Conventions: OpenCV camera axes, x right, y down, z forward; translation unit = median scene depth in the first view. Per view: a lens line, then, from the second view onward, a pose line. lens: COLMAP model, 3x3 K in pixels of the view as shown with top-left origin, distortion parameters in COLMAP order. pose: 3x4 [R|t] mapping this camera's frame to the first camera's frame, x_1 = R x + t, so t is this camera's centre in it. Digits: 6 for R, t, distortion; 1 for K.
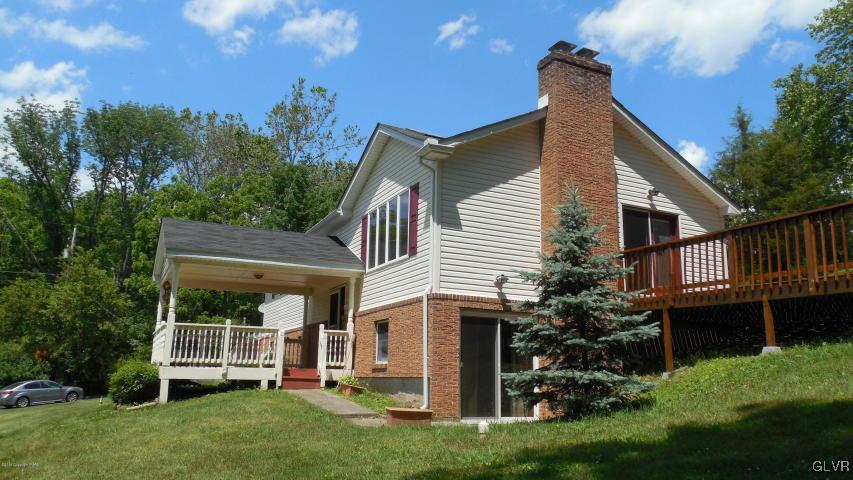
lens RADIAL K [[651.0, 0, 427.5], [0, 651.0, 243.3], [0, 0, 1]] dist [0.000861, 0.005401]
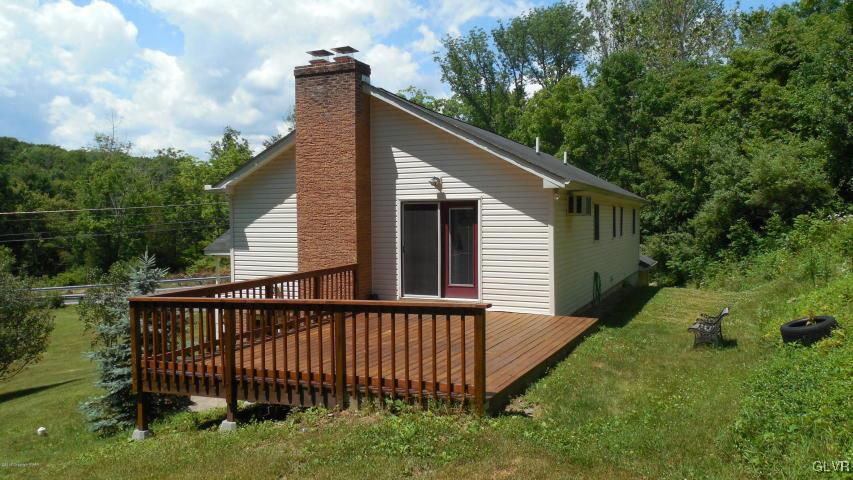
lens RADIAL K [[651.0, 0, 430.5], [0, 651.0, 240.5], [0, 0, 1]] dist [0.000861, 0.005401]
pose [[0.604562, 0.004127, -0.796548, 1.077006], [0.185439, 0.971783, 0.145778, -0.133659], [0.774673, -0.235843, 0.586737, 0.469849]]
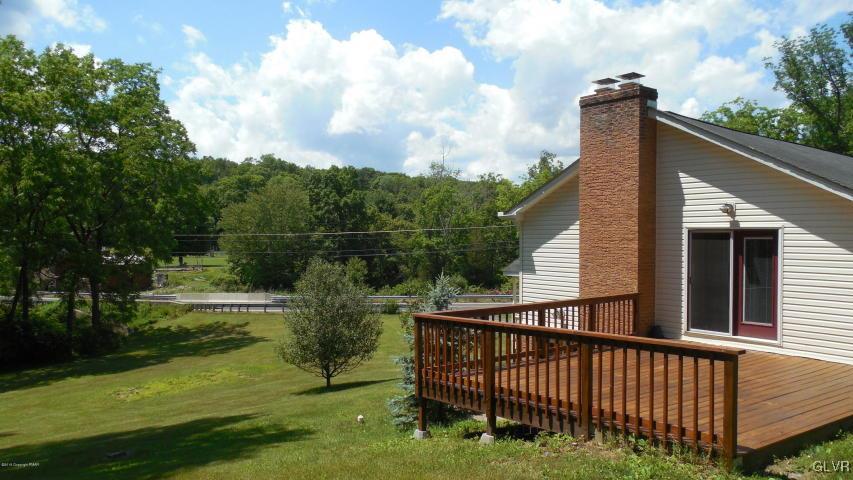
lens RADIAL K [[651.0, 0, 424.5], [0, 651.0, 240.3], [0, 0, 1]] dist [0.000861, 0.005401]
pose [[0.162333, -0.013833, -0.986639, 1.119019], [0.200744, 0.979454, 0.019297, -0.134207], [0.966100, -0.201194, 0.161774, 0.508233]]
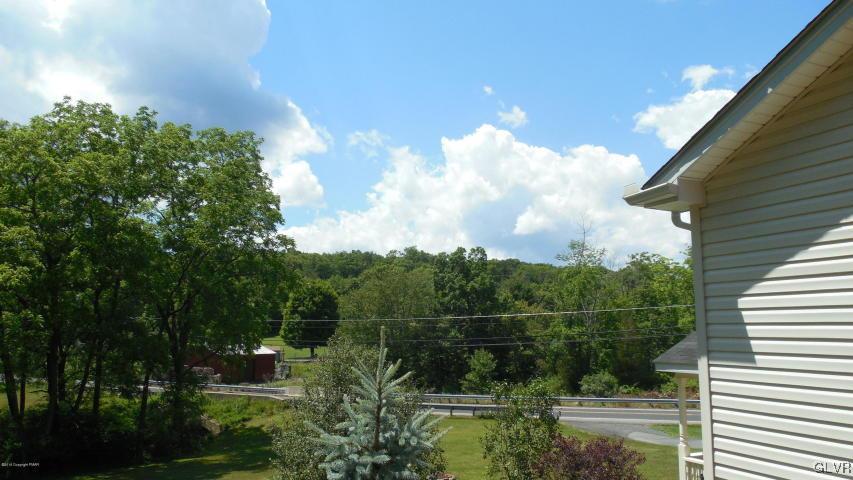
lens RADIAL K [[651.0, 0, 421.2], [0, 651.0, 227.3], [0, 0, 1]] dist [0.000861, 0.005401]
pose [[-0.067332, -0.175864, -0.982109, 0.414582], [0.192828, 0.963491, -0.185750, -0.058128], [0.978920, -0.201885, -0.030962, 0.712108]]
